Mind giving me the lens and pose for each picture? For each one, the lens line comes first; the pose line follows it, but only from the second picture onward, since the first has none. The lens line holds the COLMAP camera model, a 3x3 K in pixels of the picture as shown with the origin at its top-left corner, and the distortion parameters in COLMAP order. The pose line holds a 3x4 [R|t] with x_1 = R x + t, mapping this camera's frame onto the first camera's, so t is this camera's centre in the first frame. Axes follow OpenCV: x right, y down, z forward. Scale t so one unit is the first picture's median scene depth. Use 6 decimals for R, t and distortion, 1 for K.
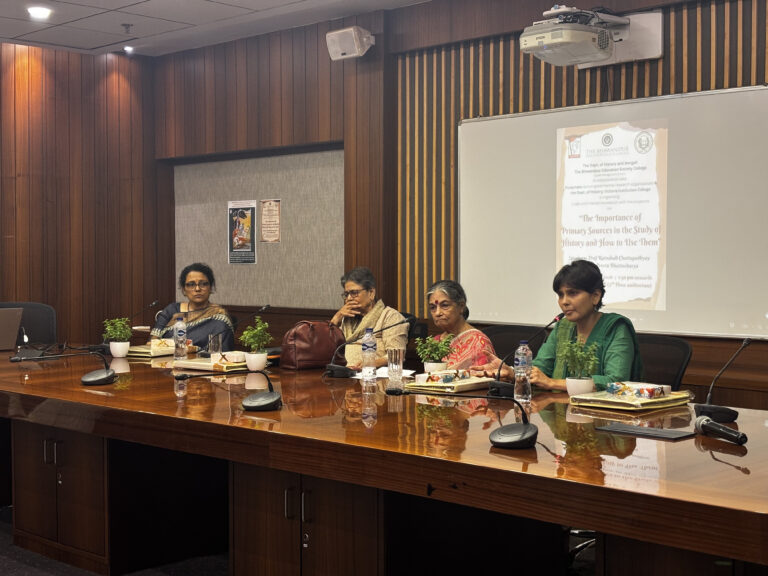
lens RADIAL K [[1145.9, 0, 384.0], [0, 1145.9, 288.0], [0, 0, 1]] dist [0.129492, -0.081121]
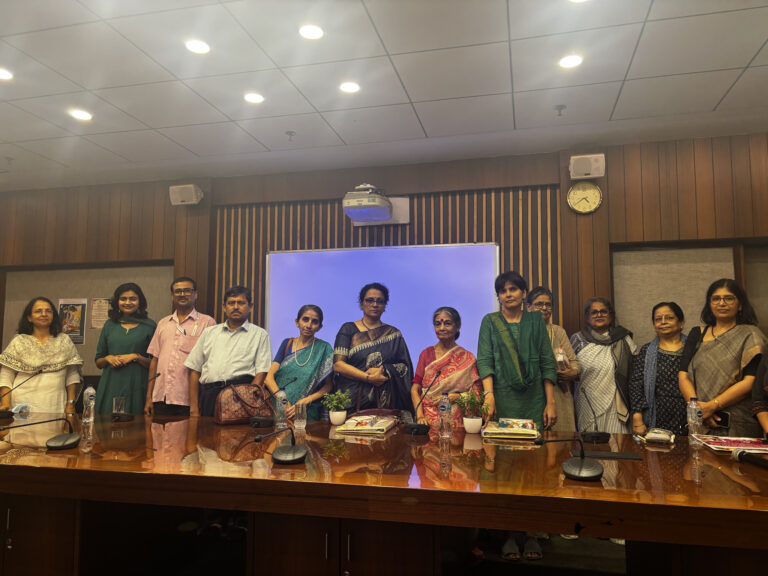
lens RADIAL K [[581.8, 0, 384.0], [0, 581.8, 288.0], [0, 0, 1]] dist [0.104354, -0.113404]
pose [[0.861317, 0.054186, 0.505170, -0.214507], [0.010053, 0.992284, -0.123576, 0.003639], [-0.507968, 0.111516, 0.854127, 0.269475]]
